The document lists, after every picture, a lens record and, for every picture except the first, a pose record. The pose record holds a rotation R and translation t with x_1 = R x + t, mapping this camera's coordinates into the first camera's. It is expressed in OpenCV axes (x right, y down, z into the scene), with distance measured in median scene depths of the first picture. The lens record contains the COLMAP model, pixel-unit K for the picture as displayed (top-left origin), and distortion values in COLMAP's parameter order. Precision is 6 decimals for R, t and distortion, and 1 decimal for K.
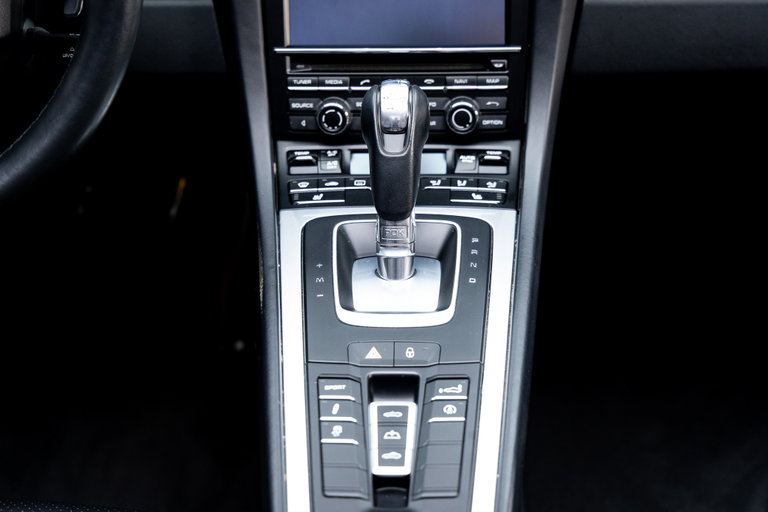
lens RADIAL K [[1645.9, 0, 381.4], [0, 1645.9, 254.6], [0, 0, 1]] dist [-0.033456, 0.000000]
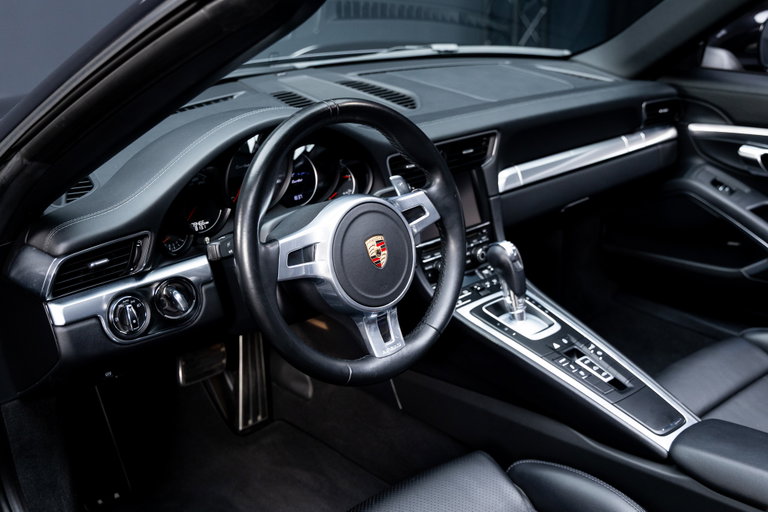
lens RADIAL K [[997.7, 0, 384.3], [0, 997.7, 256.6], [0, 0, 1]] dist [0.007602, 0.000000]
pose [[0.724052, -0.238522, 0.647191, -1.051344], [0.297003, 0.954676, 0.019570, -0.162241], [-0.622526, 0.178047, 0.762077, -0.009327]]
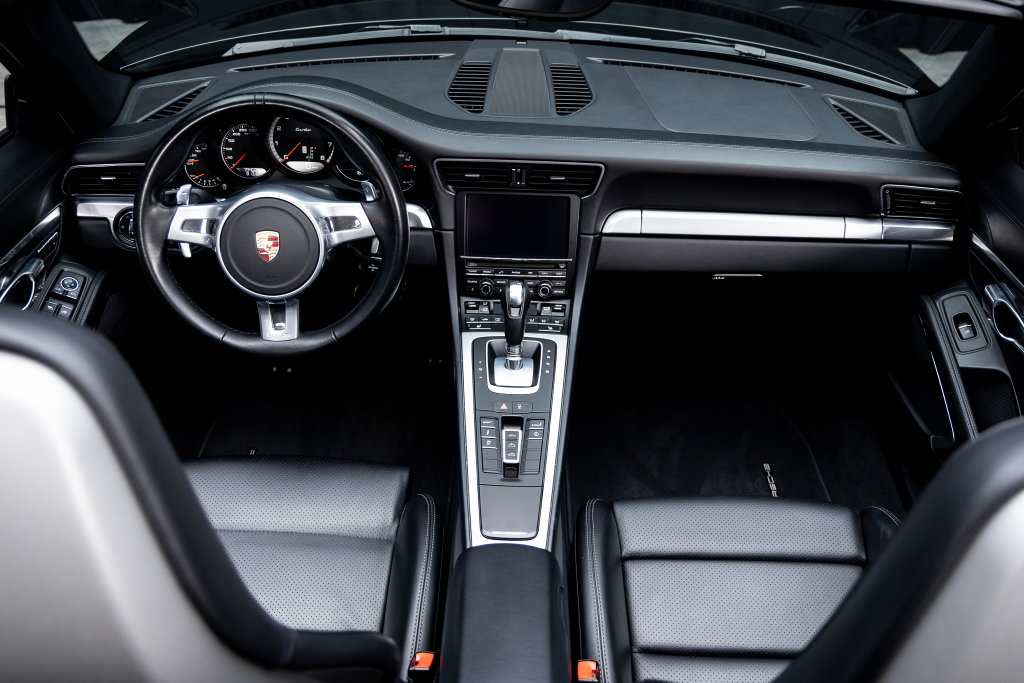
lens RADIAL K [[1014.4, 0, 514.5], [0, 1014.4, 340.1], [0, 0, 1]] dist [0.005571, 0.000000]
pose [[0.999216, 0.025741, 0.030067, -0.032889], [-0.029030, 0.992982, 0.114648, -0.183636], [-0.026905, -0.115431, 0.992951, -0.383458]]
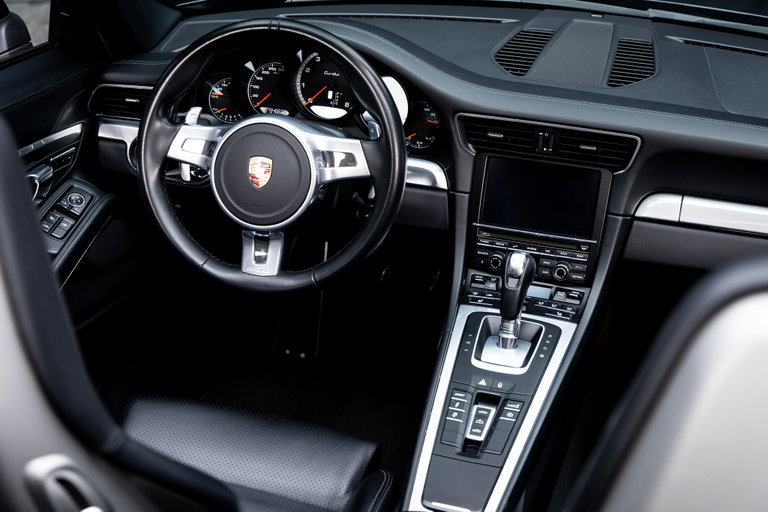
lens RADIAL K [[1295.7, 0, 382.7], [0, 1295.7, 253.6], [0, 0, 1]] dist [-0.002958, 0.000000]
pose [[0.961812, 0.154372, -0.226023, 0.202793], [-0.161536, 0.986775, -0.013433, -0.053779], [0.220960, 0.049431, 0.974029, -0.583686]]
